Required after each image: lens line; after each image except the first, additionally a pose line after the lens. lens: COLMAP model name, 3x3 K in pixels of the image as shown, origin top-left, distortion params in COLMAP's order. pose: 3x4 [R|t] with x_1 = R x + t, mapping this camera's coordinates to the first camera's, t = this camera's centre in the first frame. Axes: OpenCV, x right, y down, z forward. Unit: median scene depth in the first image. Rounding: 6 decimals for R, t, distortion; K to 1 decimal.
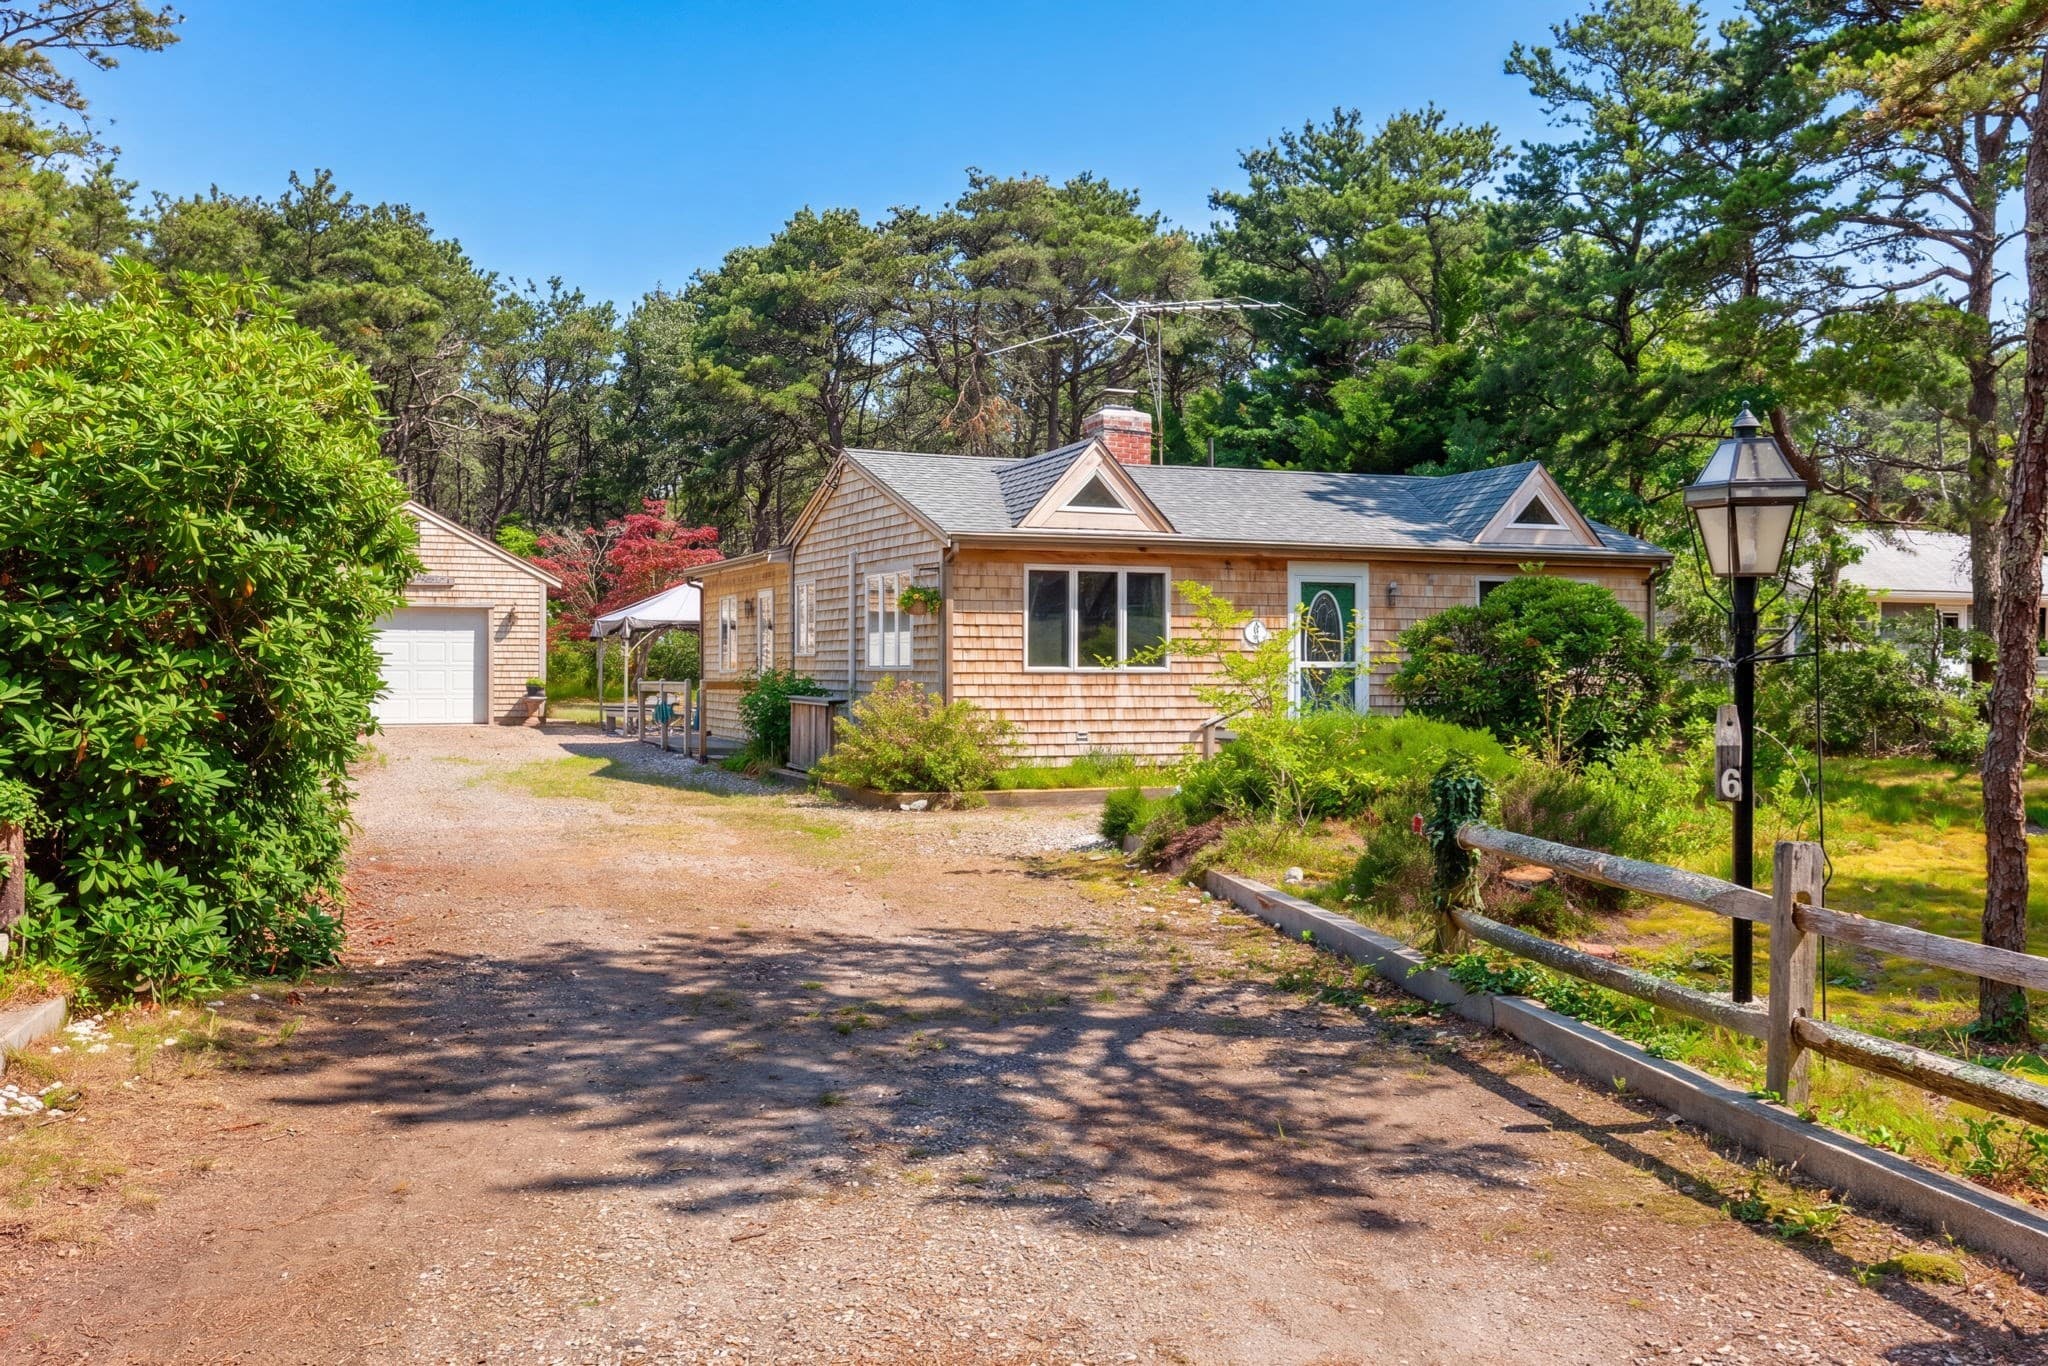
lens RADIAL K [[1708.7, 0, 983.7], [0, 1708.7, 682.4], [0, 0, 1]] dist [0.000806, 0.000376]
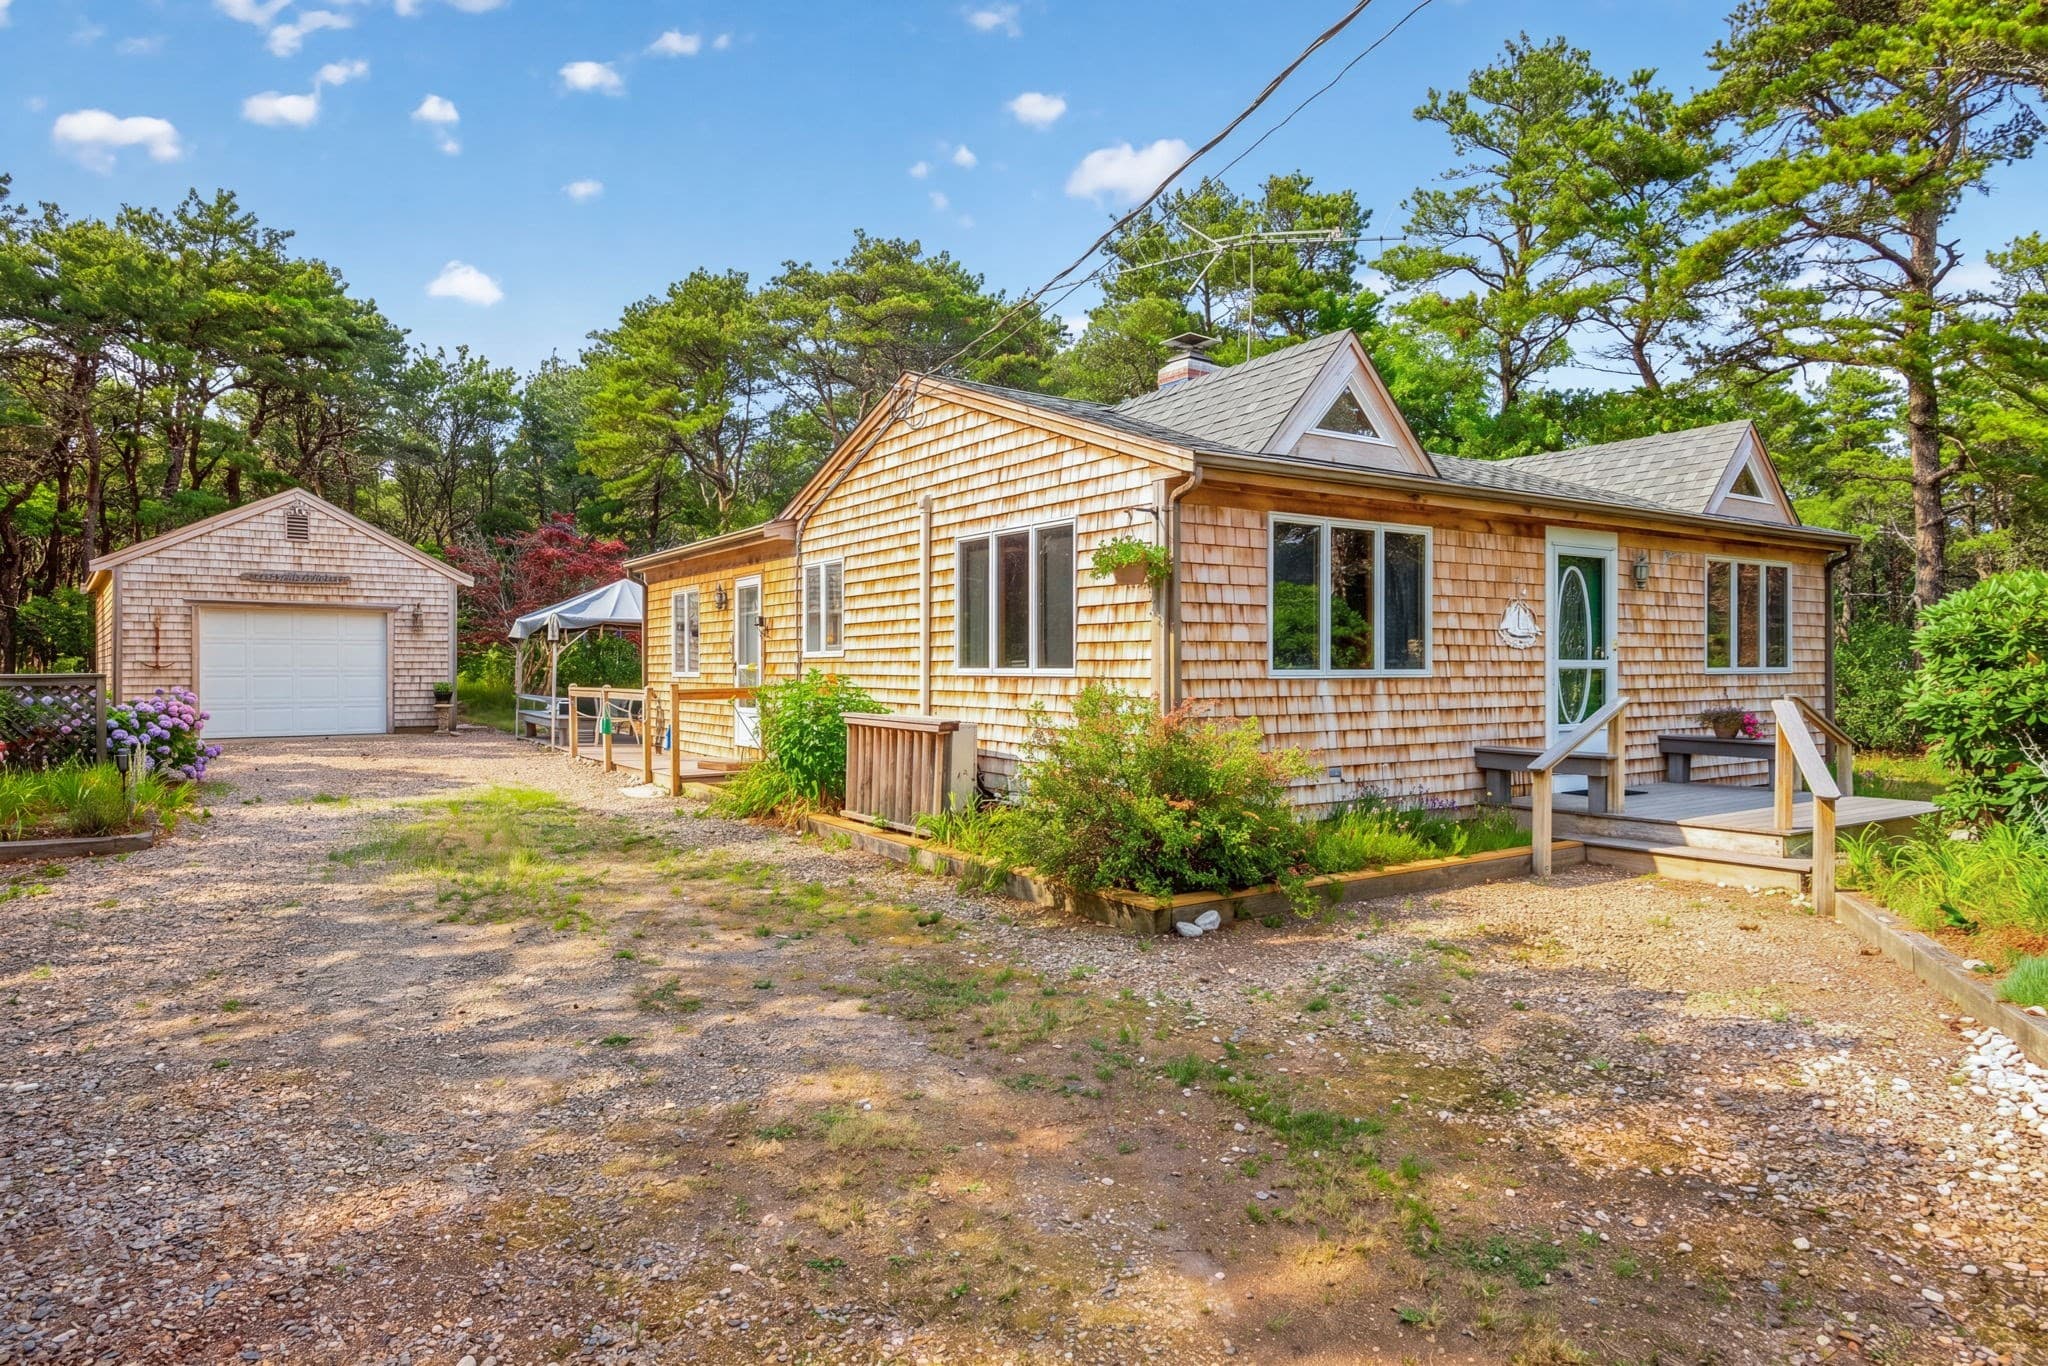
lens RADIAL K [[1190.6, 0, 1050.8], [0, 1190.6, 655.9], [0, 0, 1]] dist [-0.017403, -0.000388]
pose [[0.976600, -0.004762, 0.215013, -0.082313], [0.008407, 0.999836, -0.016039, -0.004317], [-0.214901, 0.017471, 0.976479, 0.309518]]
